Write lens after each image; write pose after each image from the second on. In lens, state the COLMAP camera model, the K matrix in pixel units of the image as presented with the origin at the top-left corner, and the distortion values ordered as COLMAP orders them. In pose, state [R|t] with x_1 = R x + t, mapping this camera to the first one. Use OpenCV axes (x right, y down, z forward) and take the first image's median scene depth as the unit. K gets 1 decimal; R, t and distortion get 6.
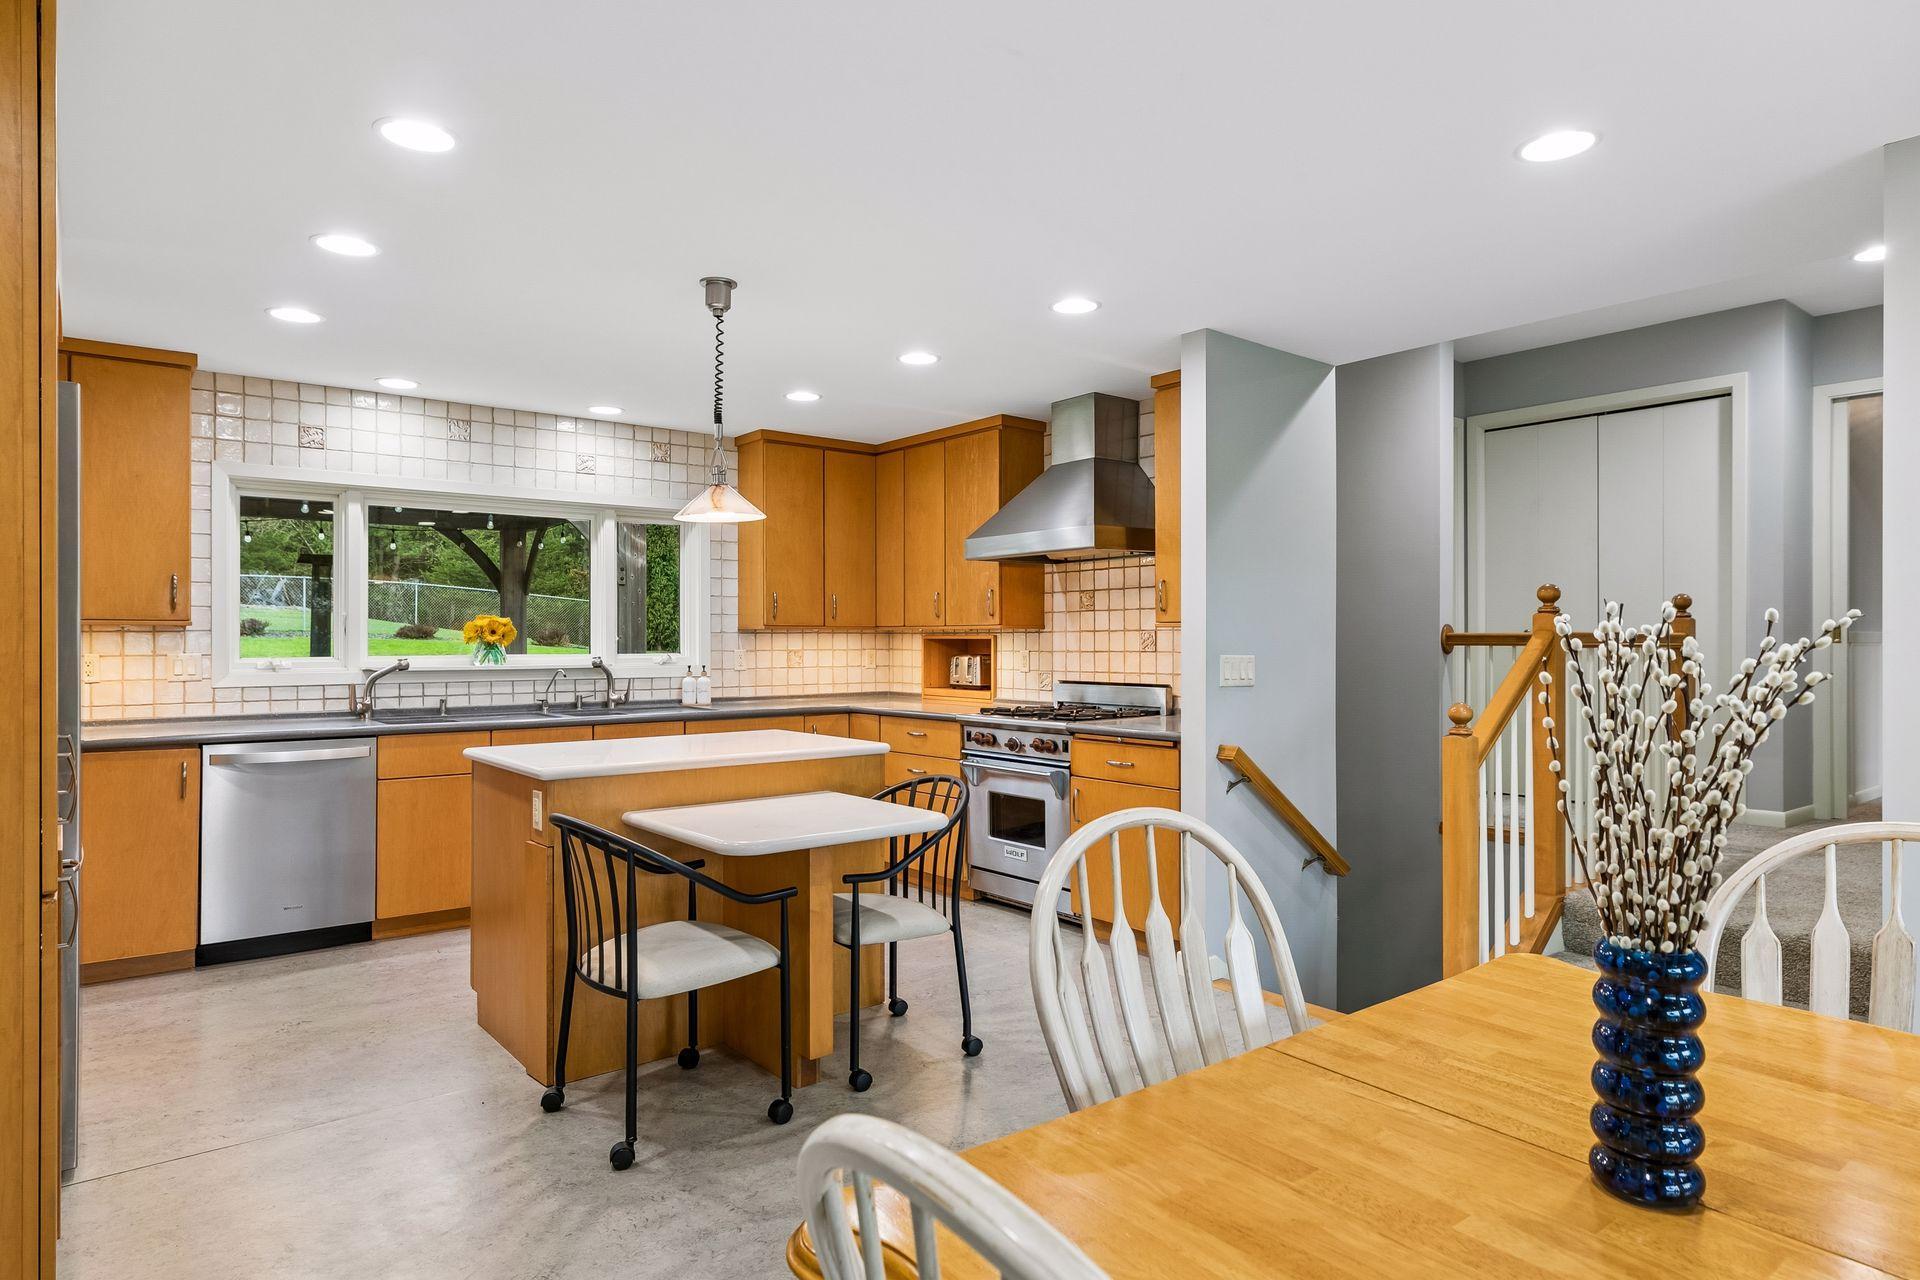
lens RADIAL K [[1083.3, 0, 960.0], [0, 1083.3, 640.0], [0, 0, 1]] dist [-0.000153, 0.000031]
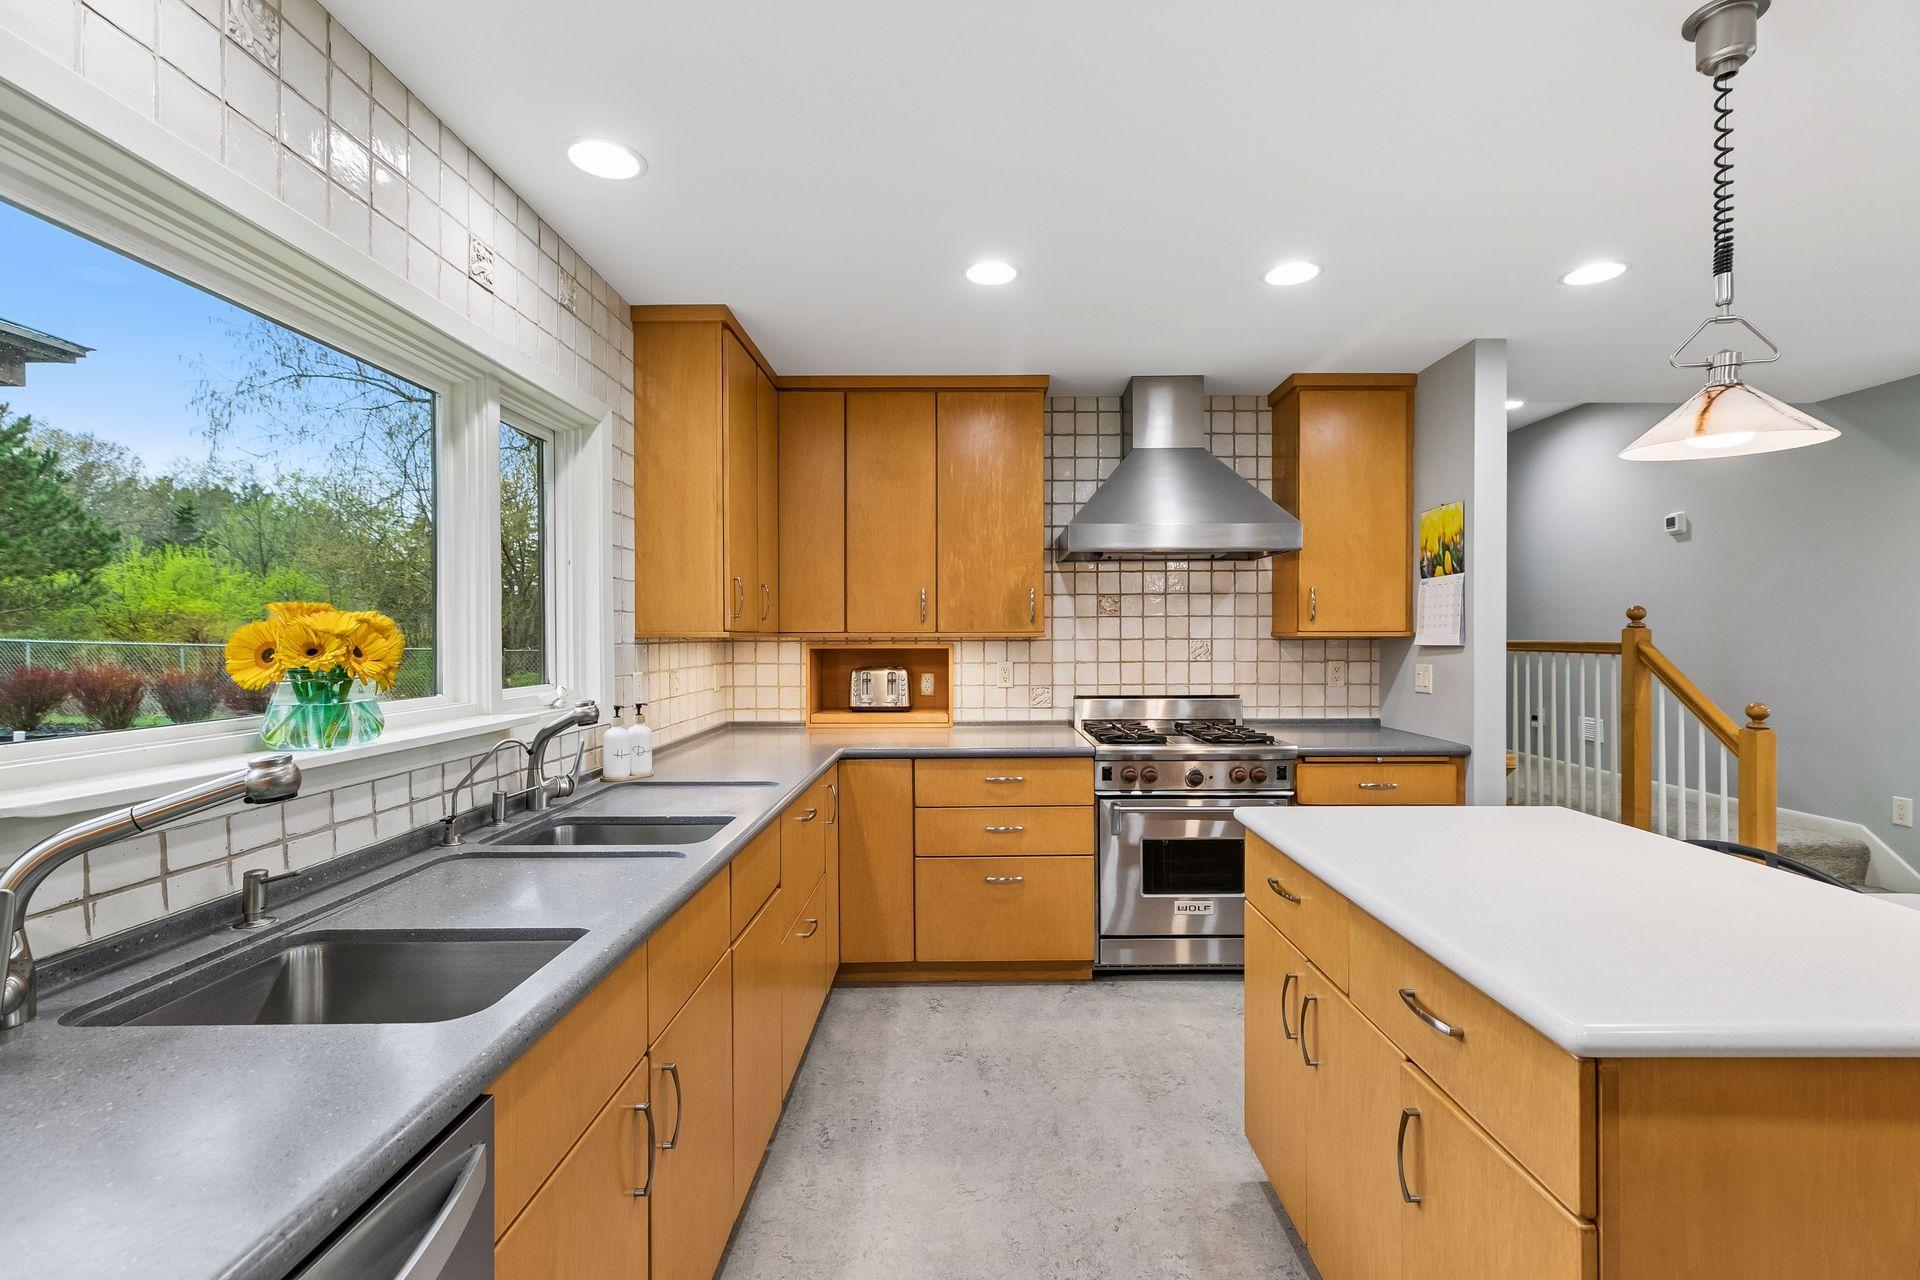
lens RADIAL K [[848.6, 0, 960.0], [0, 848.6, 640.0], [0, 0, 1]] dist [0.000287, -0.000020]
pose [[0.629232, -0.005649, 0.777197, -0.487188], [0.002251, 0.999983, 0.005446, -0.011209], [-0.777214, -0.001678, 0.629234, 0.625808]]
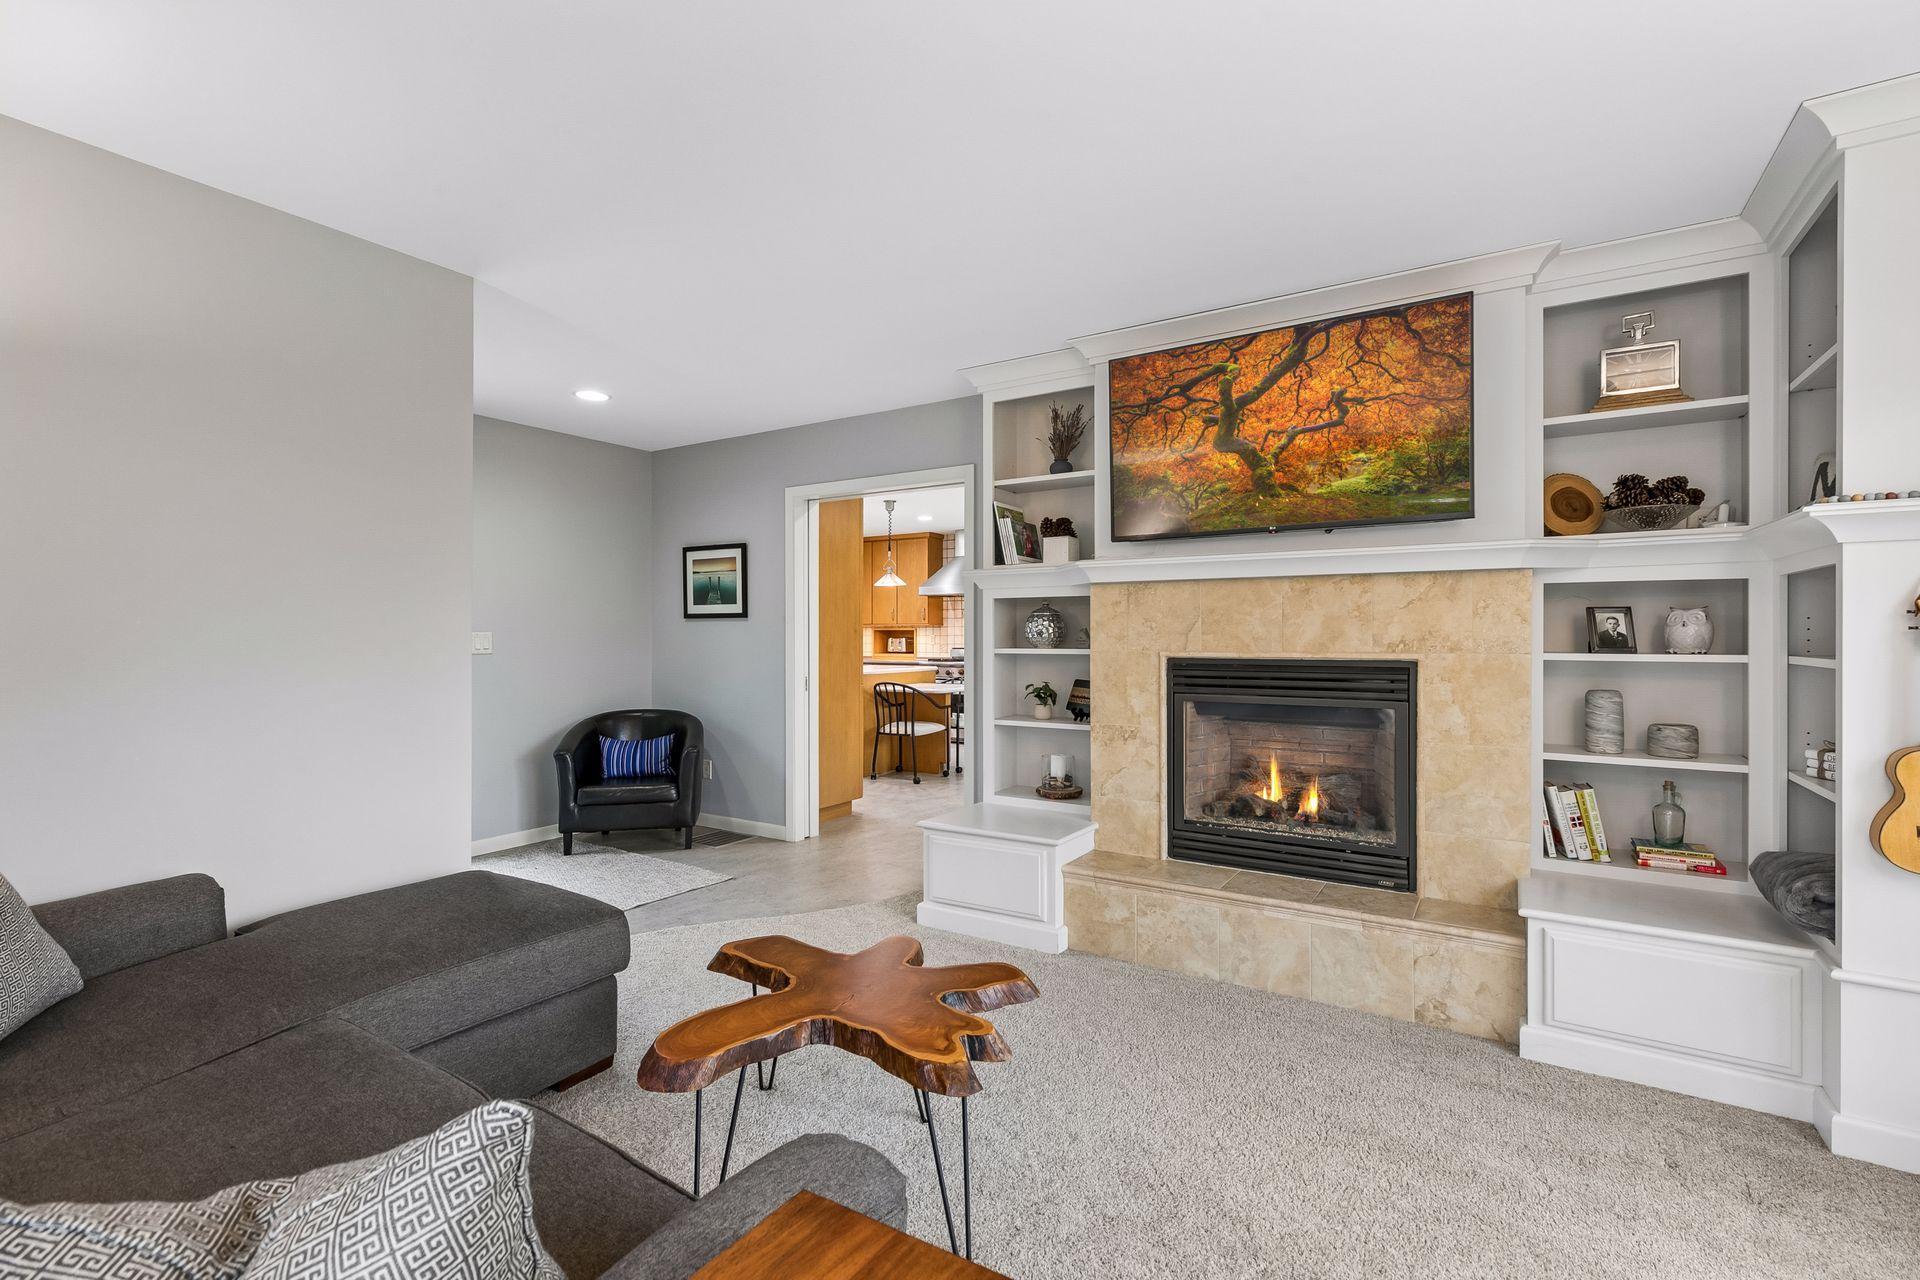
lens RADIAL K [[848.6, 0, 960.0], [0, 848.6, 640.0], [0, 0, 1]] dist [0.000287, -0.000020]
pose [[0.946444, -0.003471, 0.322851, -0.464919], [0.002217, 0.999988, 0.004253, 0.012548], [-0.322862, -0.003310, 0.946440, -0.699557]]
